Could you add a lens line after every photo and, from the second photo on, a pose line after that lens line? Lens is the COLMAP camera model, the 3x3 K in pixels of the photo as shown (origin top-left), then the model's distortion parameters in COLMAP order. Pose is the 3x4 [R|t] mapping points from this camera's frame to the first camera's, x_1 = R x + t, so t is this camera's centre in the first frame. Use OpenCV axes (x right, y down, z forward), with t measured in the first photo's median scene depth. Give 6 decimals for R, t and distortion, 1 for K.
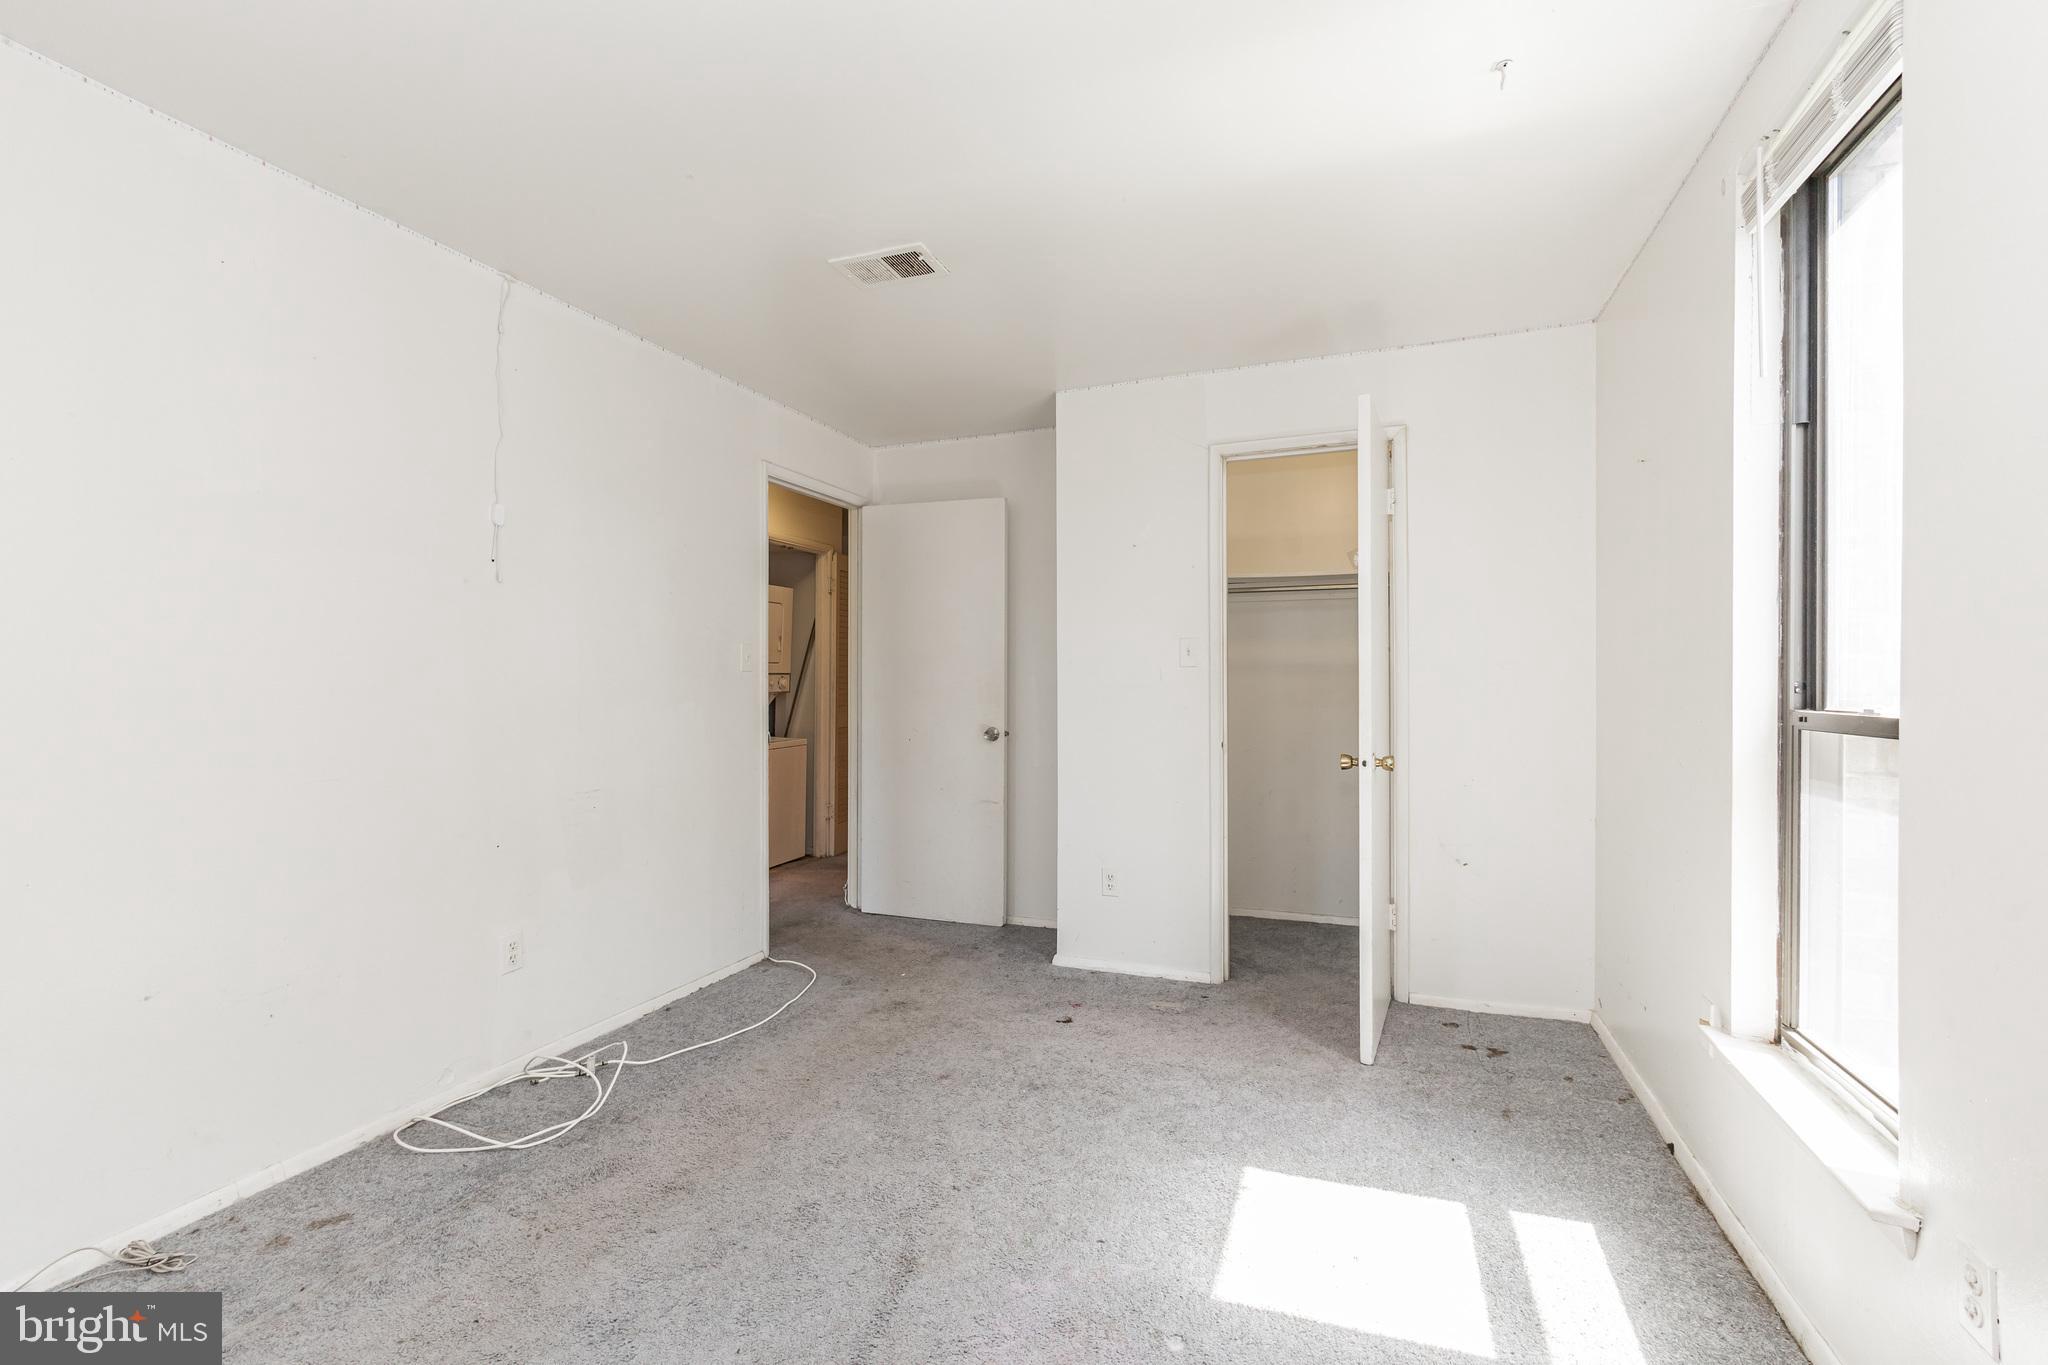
lens RADIAL K [[878.9, 0, 1024.5], [0, 878.9, 677.3], [0, 0, 1]] dist [-0.000417, 0.000038]
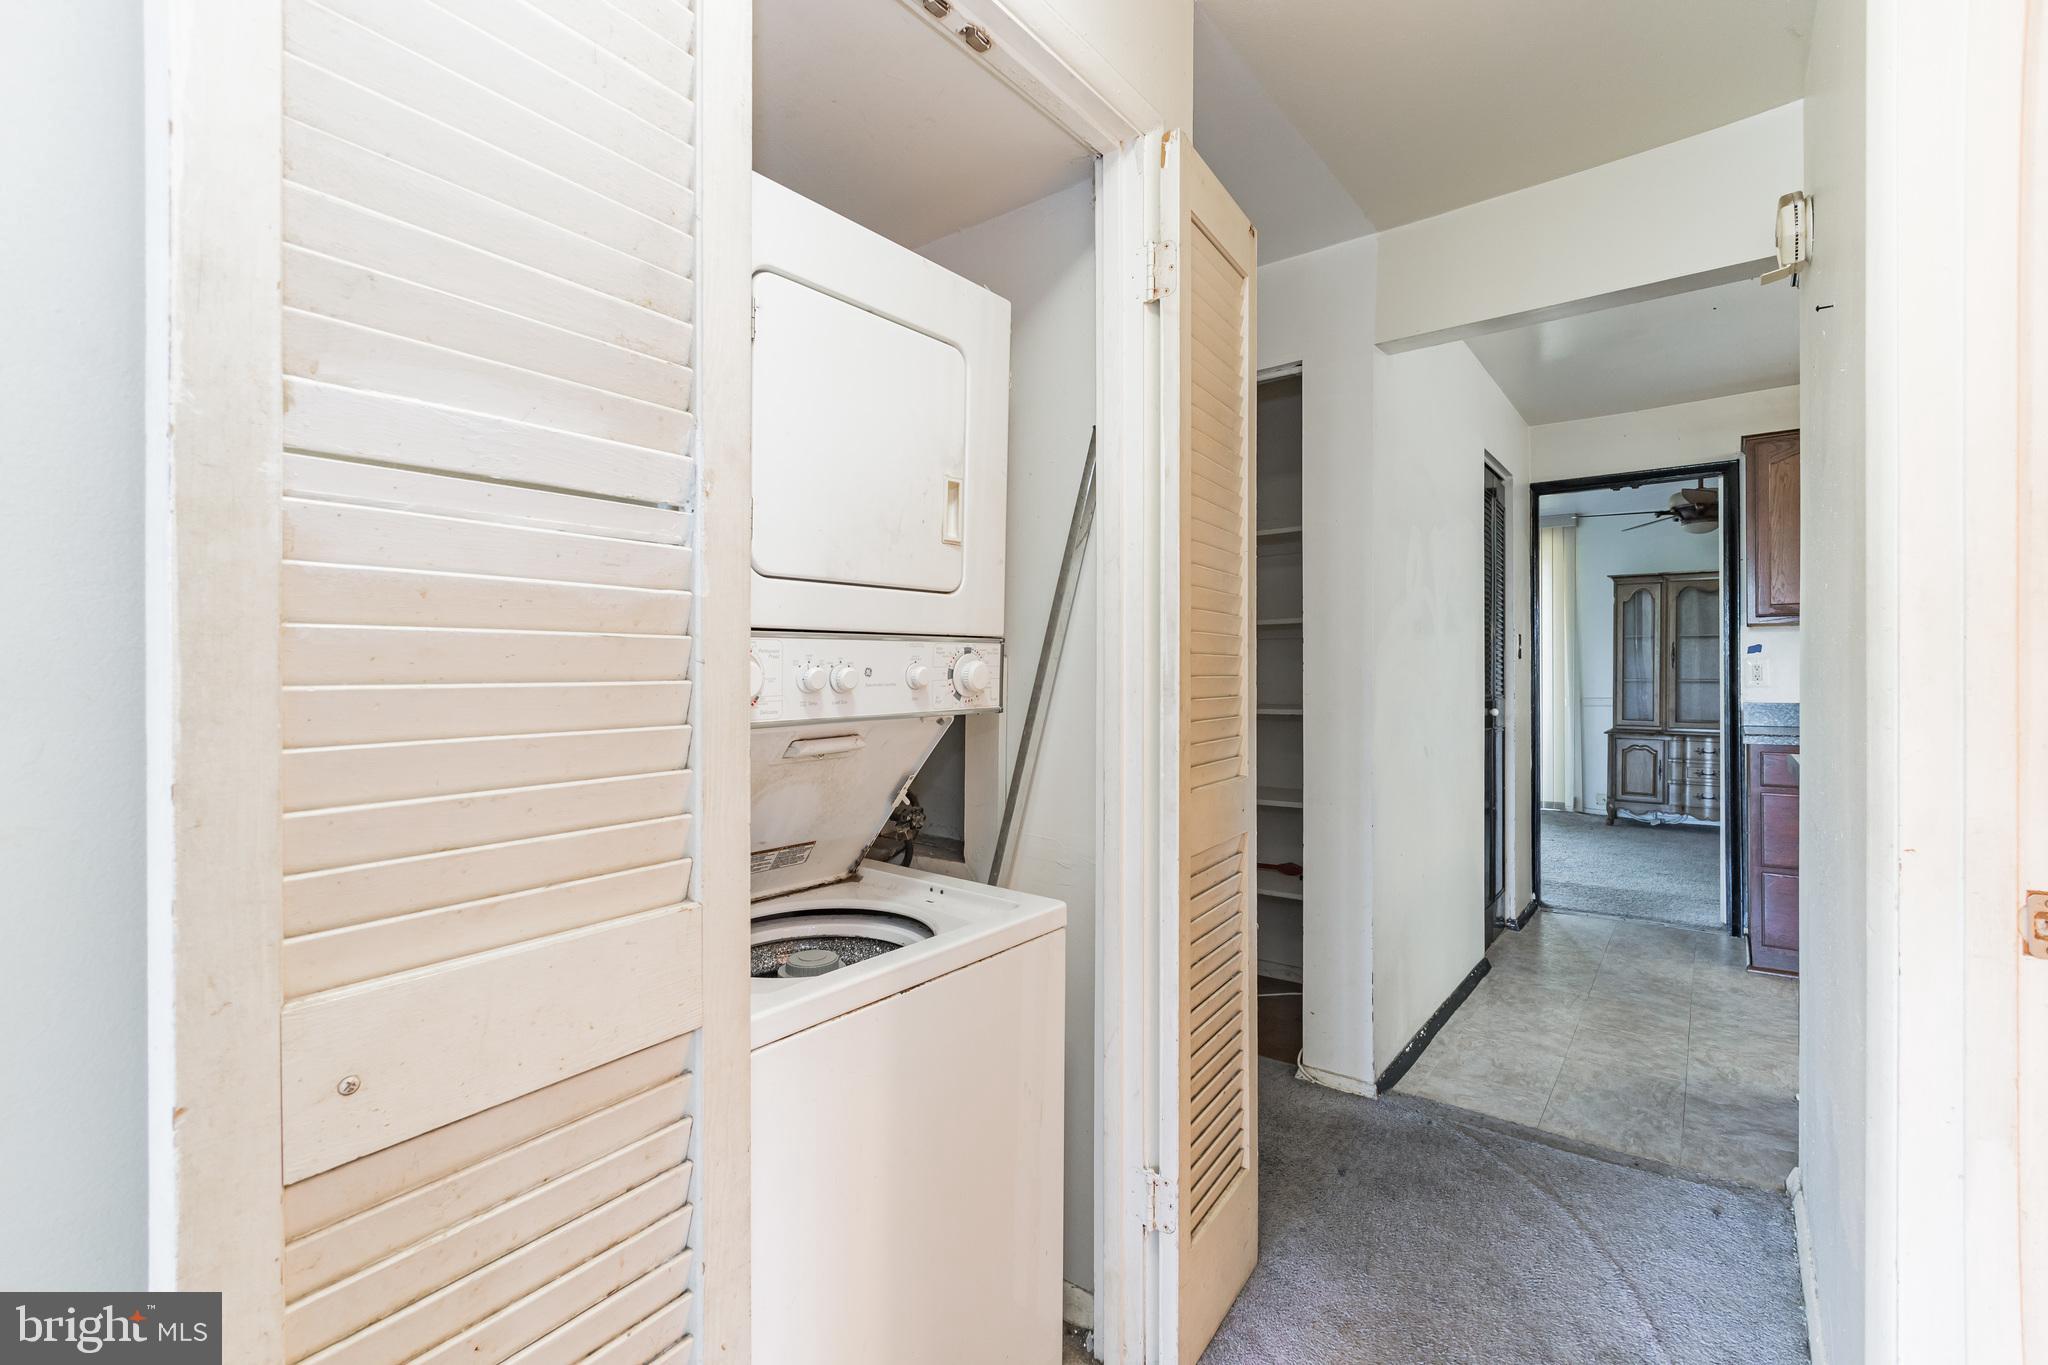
lens RADIAL K [[806.1, 0, 1025.4], [0, 806.1, 674.5], [0, 0, 1]] dist [-0.000138, -0.000001]
pose [[0.947775, -0.005108, -0.318900, -0.184624], [0.005792, 0.999983, 0.001196, 0.006182], [0.318888, -0.002981, 0.947788, 0.777768]]
